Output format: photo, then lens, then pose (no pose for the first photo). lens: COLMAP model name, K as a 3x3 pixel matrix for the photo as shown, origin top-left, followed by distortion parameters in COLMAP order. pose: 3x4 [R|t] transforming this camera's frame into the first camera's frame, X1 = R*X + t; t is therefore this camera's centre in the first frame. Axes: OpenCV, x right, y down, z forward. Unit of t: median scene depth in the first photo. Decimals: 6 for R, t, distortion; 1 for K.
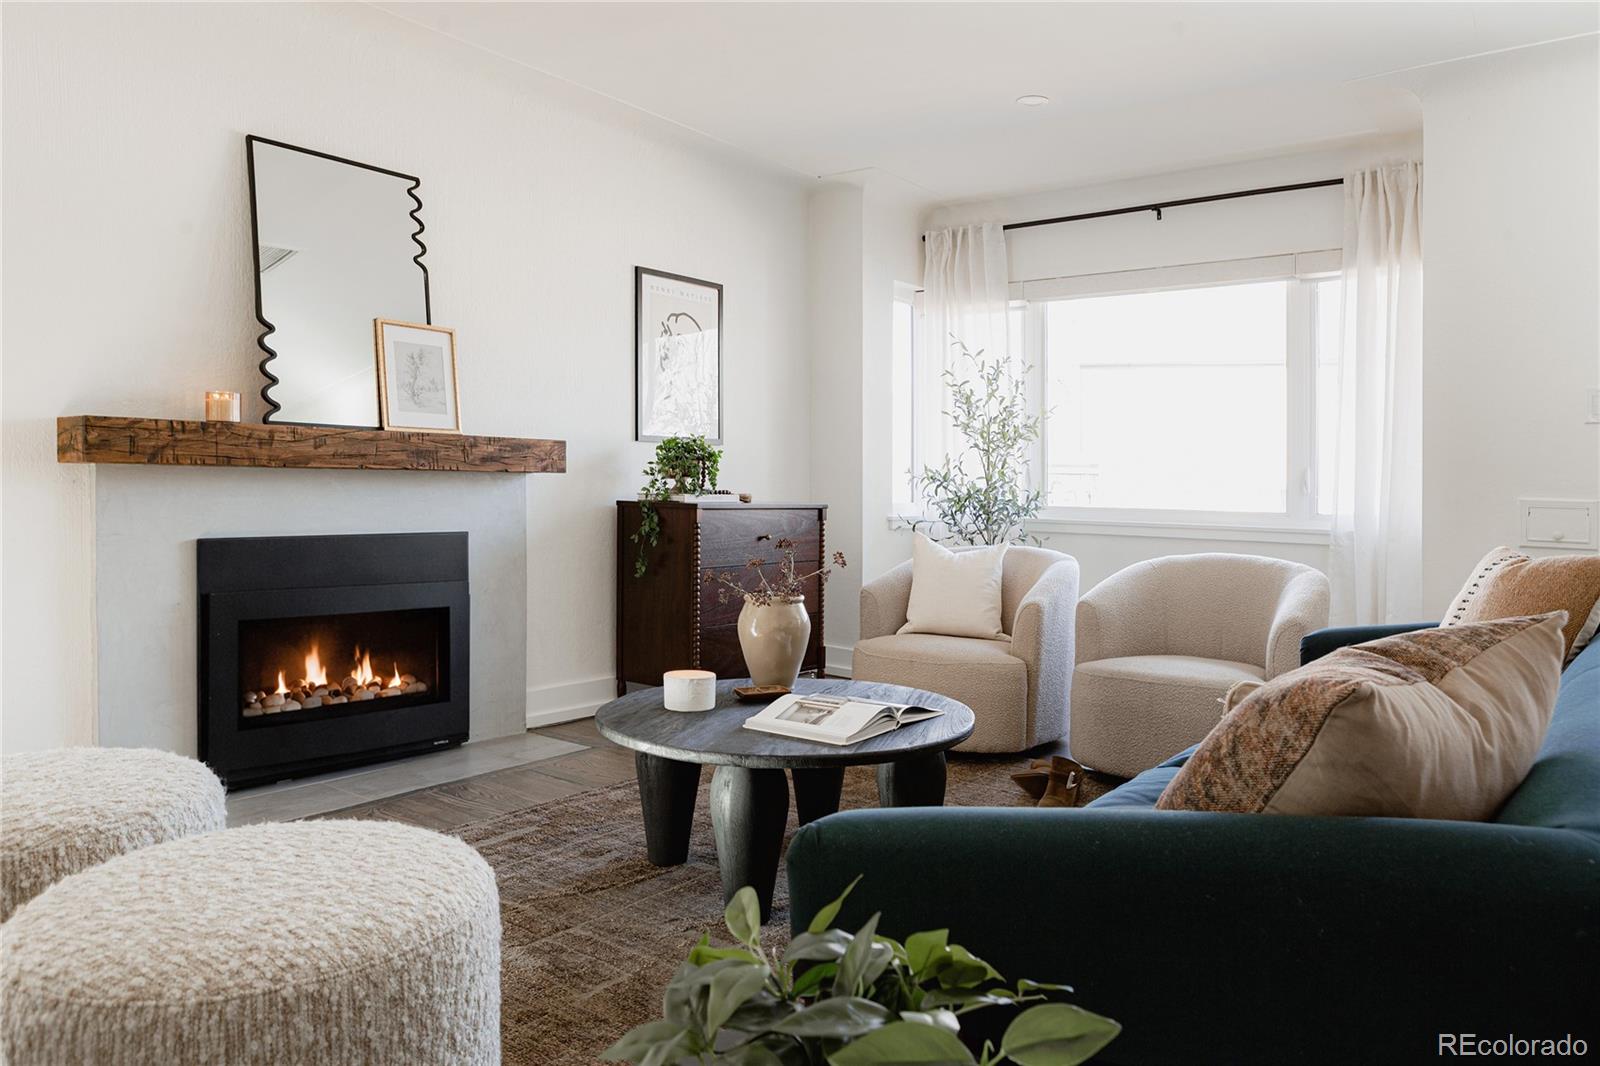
lens RADIAL K [[1071.3, 0, 626.6], [0, 1071.3, 513.5], [0, 0, 1]] dist [-0.021466, 0.020843]
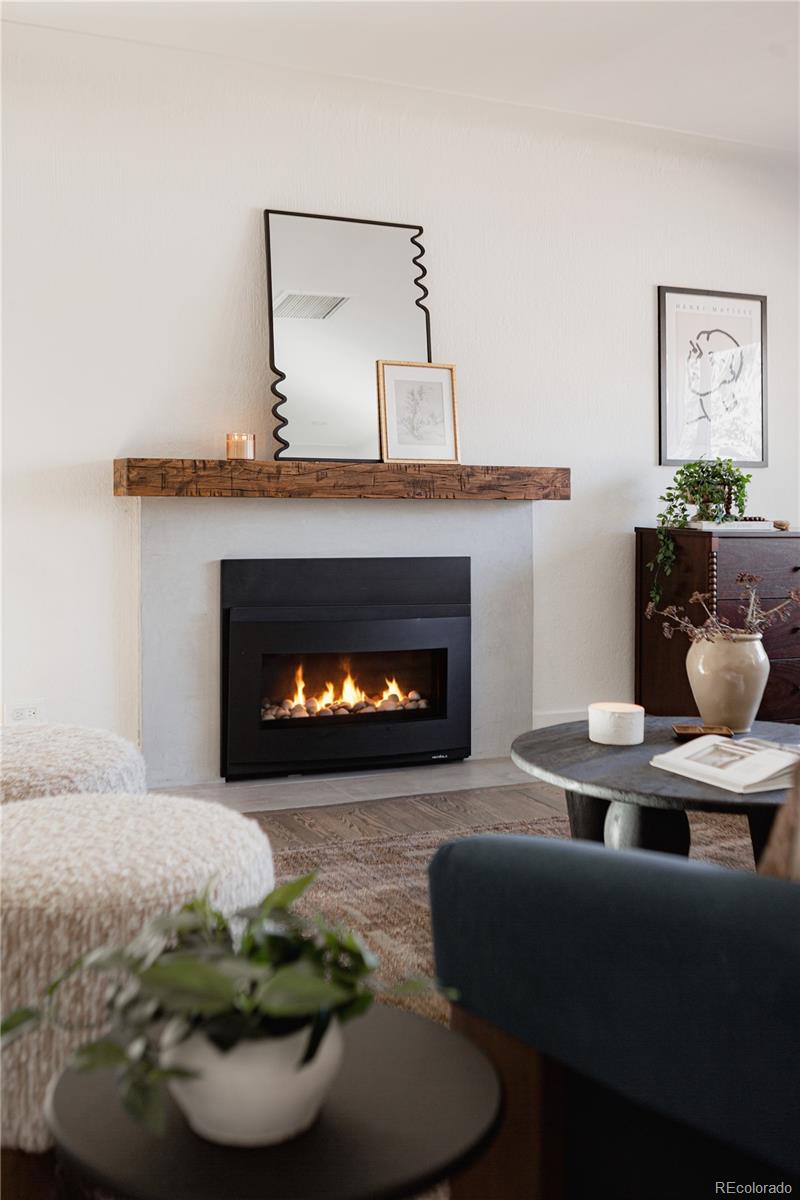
lens RADIAL K [[1050.8, 0, 243.6], [0, 1050.8, 520.1], [0, 0, 1]] dist [-0.023016, 0.005616]
pose [[0.896682, 0.002359, -0.442668, 0.128296], [-0.007850, 0.999913, -0.010572, -0.007689], [0.442605, 0.012955, 0.896623, -0.020192]]
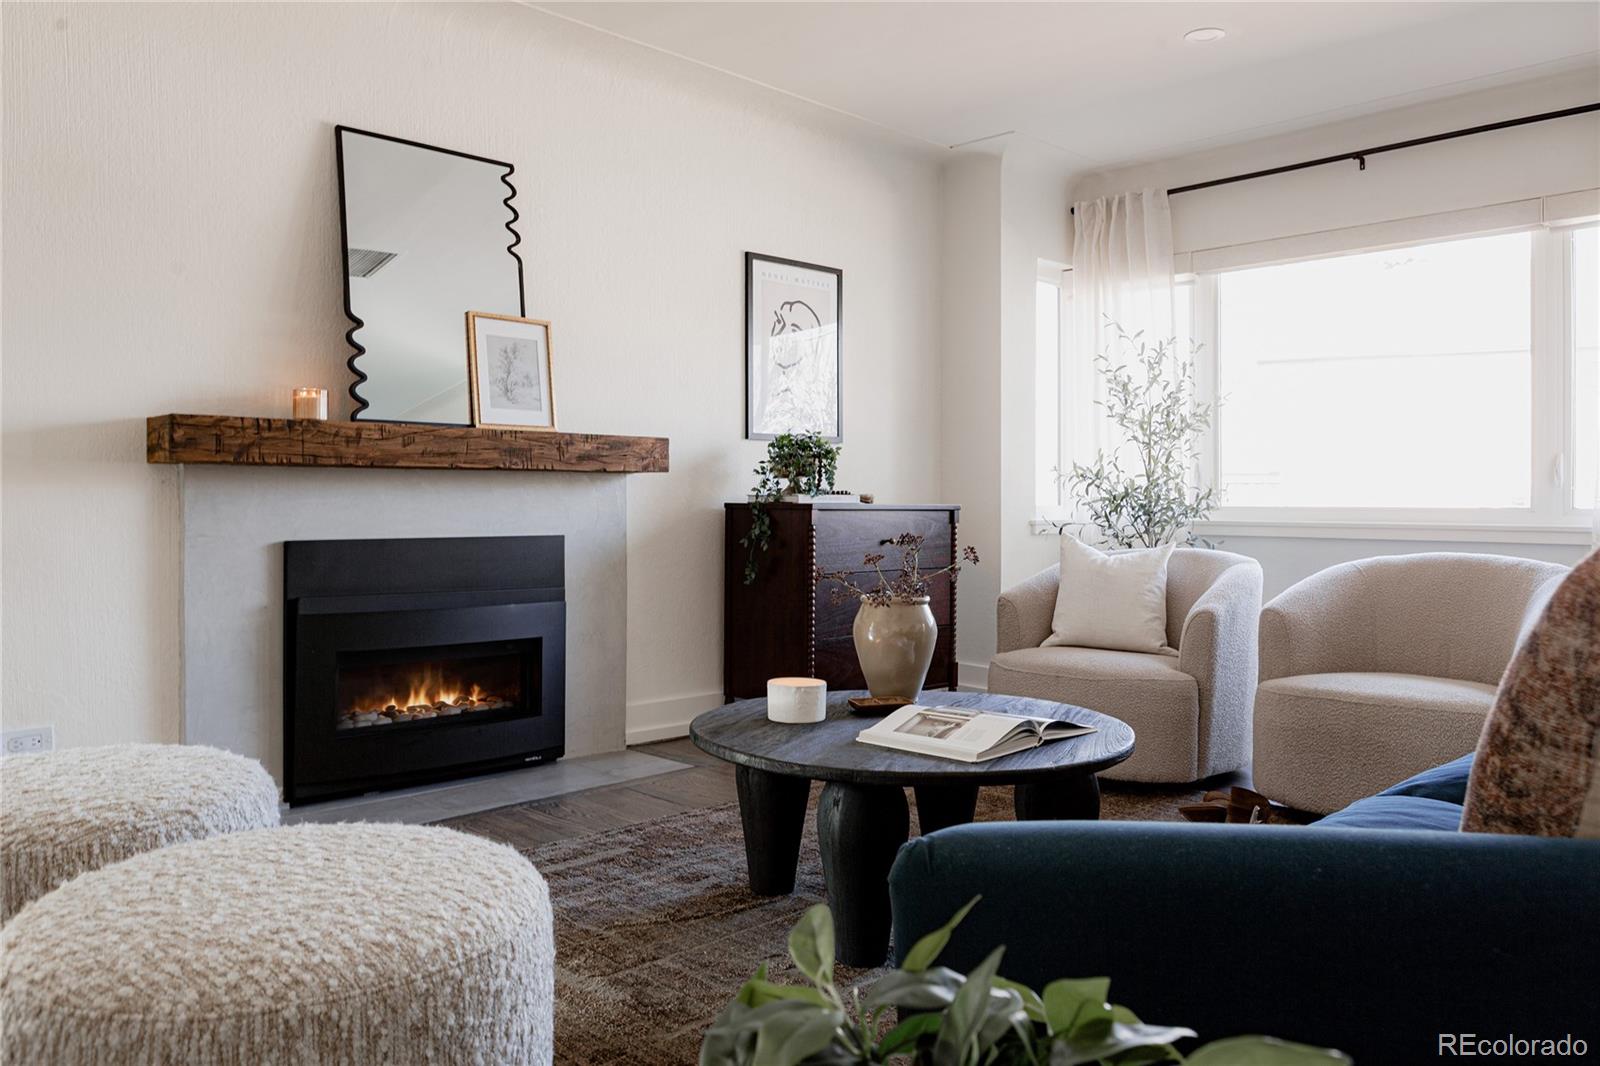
lens RADIAL K [[1109.4, 0, 588.9], [0, 1109.4, 529.6], [0, 0, 1]] dist [-0.005069, 0.011043]
pose [[0.989984, -0.005934, -0.141056, 0.013074], [0.005679, 0.999981, -0.002206, 0.016913], [0.141066, 0.001383, 0.989999, 0.040086]]
